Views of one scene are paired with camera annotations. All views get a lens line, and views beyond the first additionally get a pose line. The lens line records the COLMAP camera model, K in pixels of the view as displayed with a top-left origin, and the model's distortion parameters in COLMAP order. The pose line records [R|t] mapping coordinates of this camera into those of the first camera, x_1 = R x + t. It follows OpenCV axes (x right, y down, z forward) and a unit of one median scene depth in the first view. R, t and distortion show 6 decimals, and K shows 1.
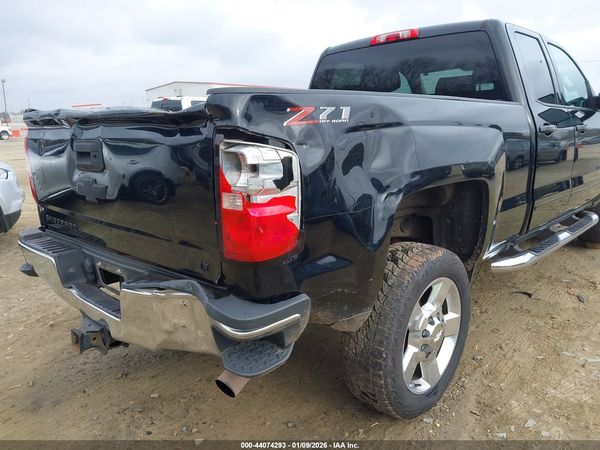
lens RADIAL K [[465.6, 0, 298.8], [0, 465.6, 231.7], [0, 0, 1]] dist [0.083377, -0.111734]
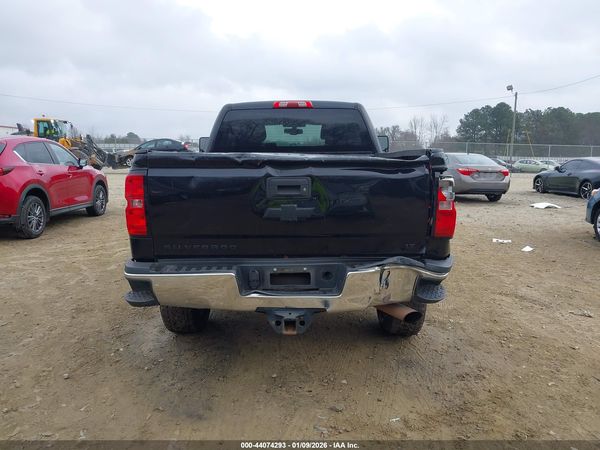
lens RADIAL K [[460.8, 0, 299.2], [0, 460.8, 224.7], [0, 0, 1]] dist [0.014201, 0.004993]
pose [[0.727367, -0.085648, 0.680883, -1.403054], [0.142458, 0.989412, -0.027725, -0.013891], [-0.671300, 0.117164, 0.731867, -0.001185]]
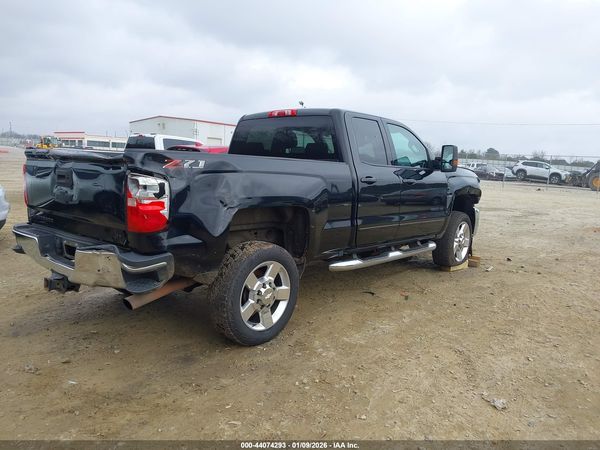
lens RADIAL K [[465.6, 0, 298.8], [0, 465.6, 231.7], [0, 0, 1]] dist [0.083377, -0.111734]
pose [[0.997528, 0.054444, 0.044437, 0.375514], [-0.050631, 0.995276, -0.082839, 0.147712], [-0.048738, 0.080384, 0.995572, -0.814074]]
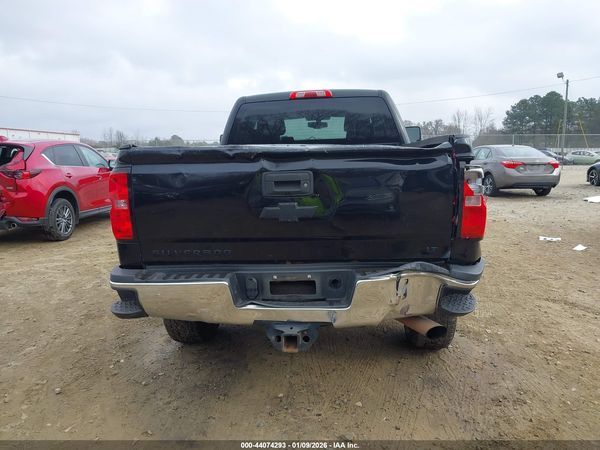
lens RADIAL K [[463.2, 0, 297.6], [0, 463.2, 225.1], [0, 0, 1]] dist [0.003527, 0.006054]
pose [[0.784814, -0.097692, 0.611983, -1.201155], [0.151565, 0.987766, -0.036690, -0.011112], [-0.600912, 0.121550, 0.790019, 0.061847]]
